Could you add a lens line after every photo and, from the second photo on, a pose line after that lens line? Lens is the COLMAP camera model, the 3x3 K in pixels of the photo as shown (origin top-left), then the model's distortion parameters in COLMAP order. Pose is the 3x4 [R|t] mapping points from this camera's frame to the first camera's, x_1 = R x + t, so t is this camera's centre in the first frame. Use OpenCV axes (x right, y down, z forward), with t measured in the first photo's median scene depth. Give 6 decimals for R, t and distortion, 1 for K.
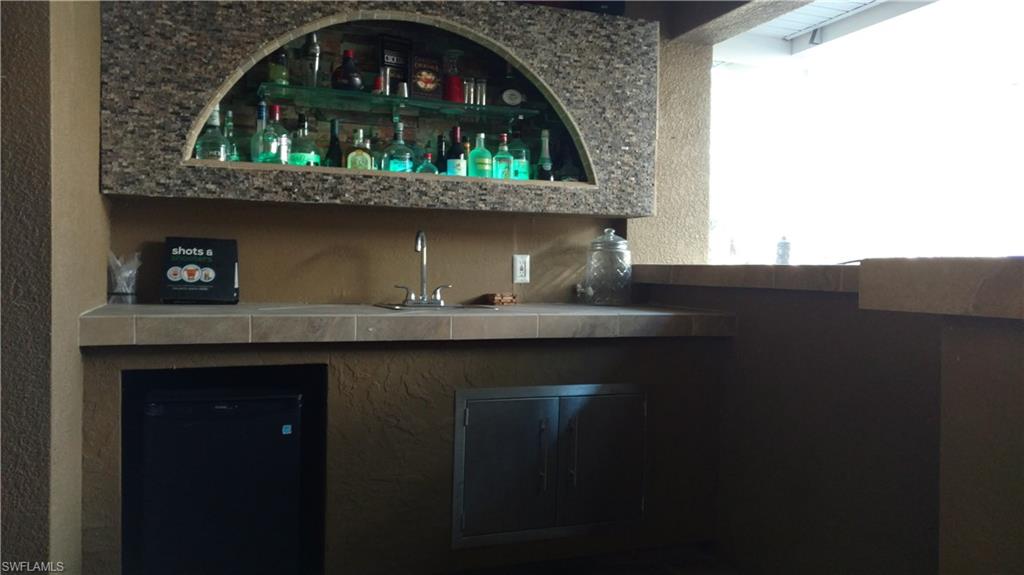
lens RADIAL K [[815.9, 0, 512.0], [0, 815.9, 287.5], [0, 0, 1]] dist [0.016318, -0.001429]
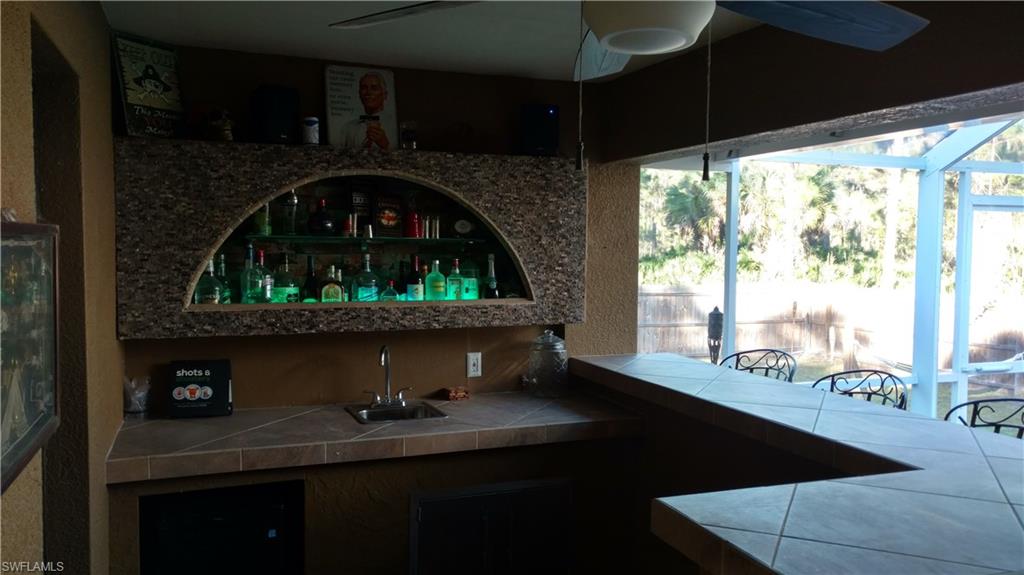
lens RADIAL K [[807.4, 0, 512.0], [0, 807.4, 287.5], [0, 0, 1]] dist [0.058639, -0.126878]
pose [[0.999982, -0.005993, -0.000232, 0.077369], [0.005997, 0.999331, 0.036070, -0.202460], [0.000016, -0.036071, 0.999349, -0.185680]]
